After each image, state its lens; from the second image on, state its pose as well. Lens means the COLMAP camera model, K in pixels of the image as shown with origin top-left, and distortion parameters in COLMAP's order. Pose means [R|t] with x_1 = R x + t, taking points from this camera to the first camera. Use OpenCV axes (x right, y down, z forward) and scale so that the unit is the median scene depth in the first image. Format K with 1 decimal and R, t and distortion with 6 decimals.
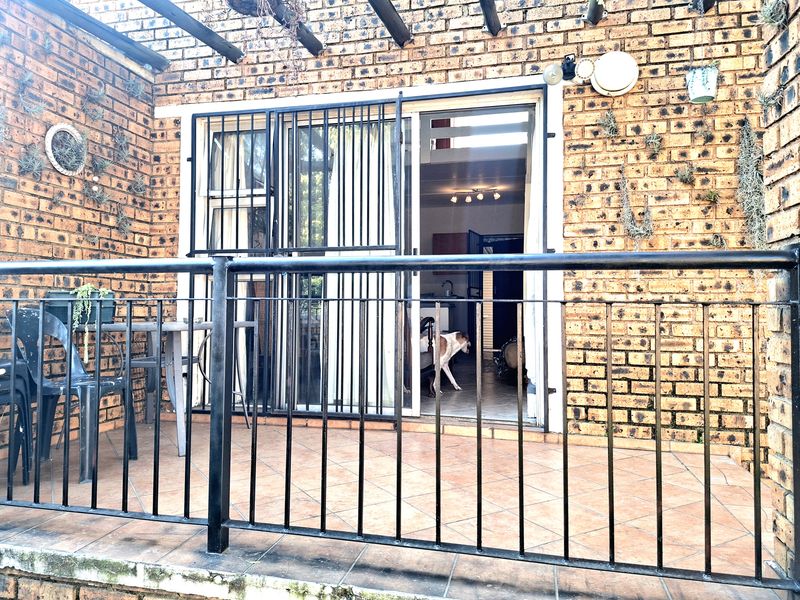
lens RADIAL K [[559.1, 0, 394.9], [0, 559.1, 281.2], [0, 0, 1]] dist [0.036071, -0.046558]
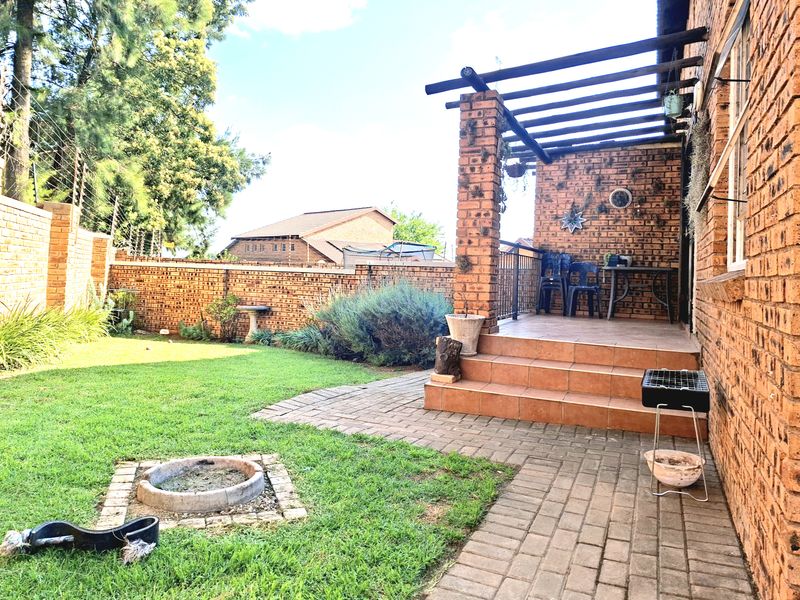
lens RADIAL K [[559.1, 0, 399.9], [0, 559.1, 277.5], [0, 0, 1]] dist [0.036071, -0.046558]
pose [[-0.173884, -0.002368, -0.984763, 2.030470], [0.011192, 0.999928, -0.004380, 0.114118], [0.984702, -0.011783, -0.173845, 0.470186]]
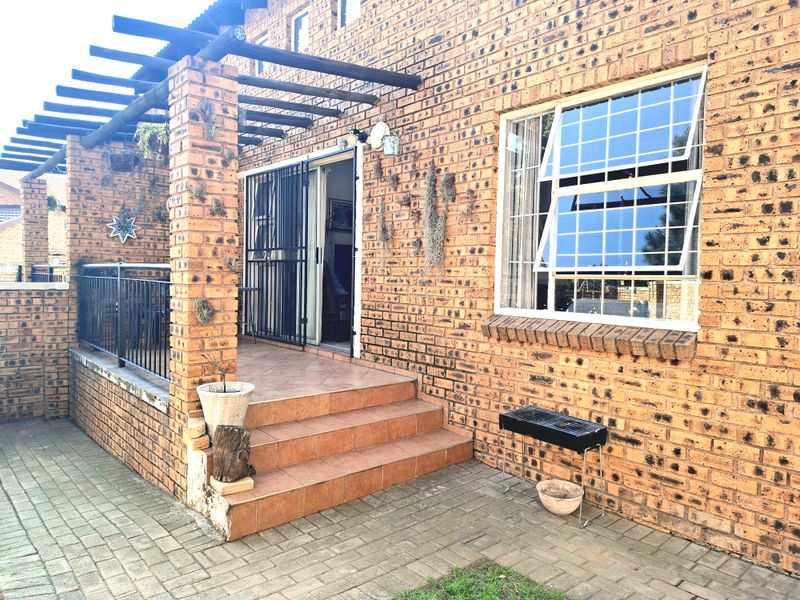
lens RADIAL K [[559.1, 0, 393.3], [0, 559.1, 301.4], [0, 0, 1]] dist [0.036071, -0.046558]
pose [[0.806618, 0.038583, -0.589813, 1.386509], [0.008200, 0.997041, 0.076437, -0.027362], [0.591017, -0.066492, 0.803914, -0.278987]]
